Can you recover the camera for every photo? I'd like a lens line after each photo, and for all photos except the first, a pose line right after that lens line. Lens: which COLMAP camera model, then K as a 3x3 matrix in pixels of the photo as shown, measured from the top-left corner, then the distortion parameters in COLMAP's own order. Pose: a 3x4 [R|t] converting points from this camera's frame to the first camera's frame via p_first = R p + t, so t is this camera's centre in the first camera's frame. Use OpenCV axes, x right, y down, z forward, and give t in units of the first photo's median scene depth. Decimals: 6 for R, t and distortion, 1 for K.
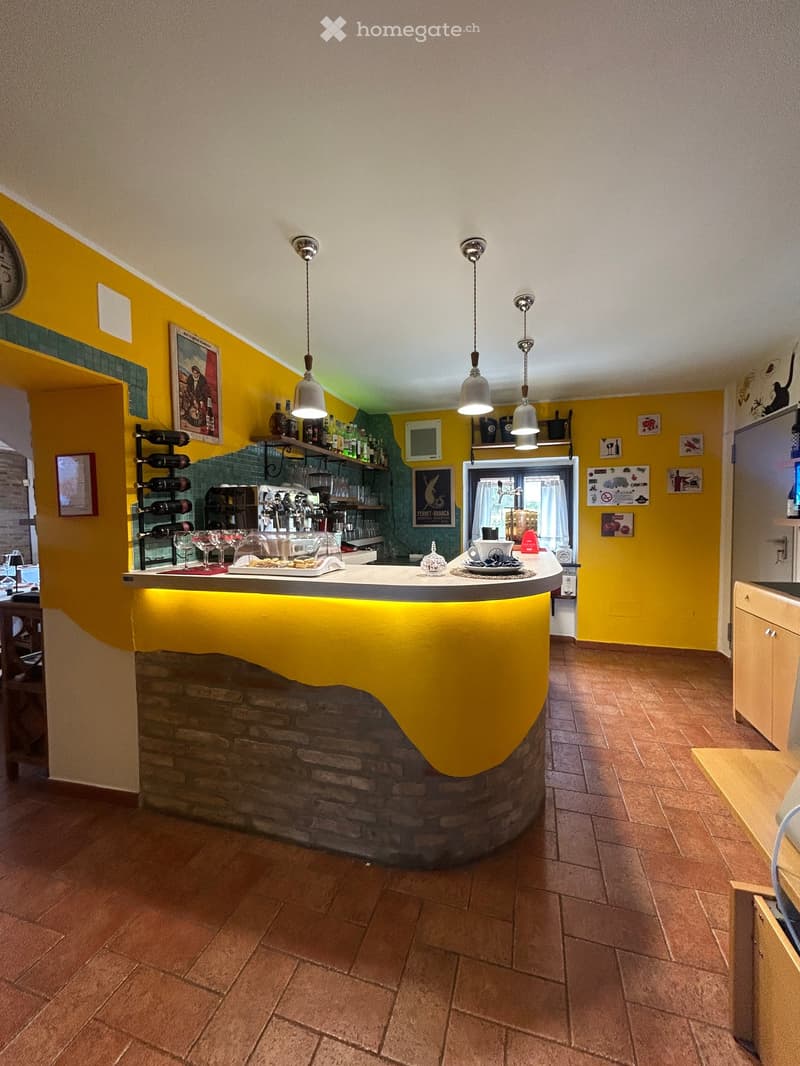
lens RADIAL K [[431.7, 0, 400.4], [0, 431.7, 534.6], [0, 0, 1]] dist [-0.000680, 0.000059]
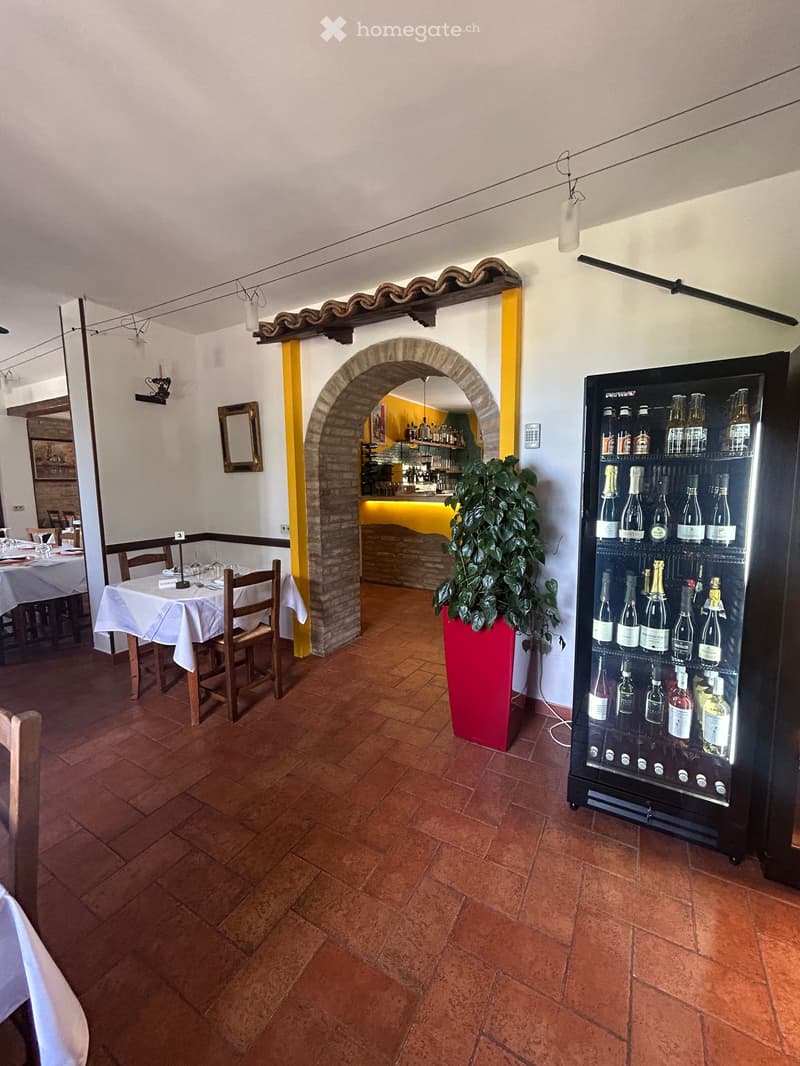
lens RADIAL K [[431.7, 0, 402.2], [0, 431.7, 533.6], [0, 0, 1]] dist [-0.000680, 0.000059]
pose [[0.974993, 0.024898, -0.220836, 0.223393], [-0.007364, 0.996778, 0.079866, 0.089880], [0.222113, -0.076242, 0.972035, -1.437071]]
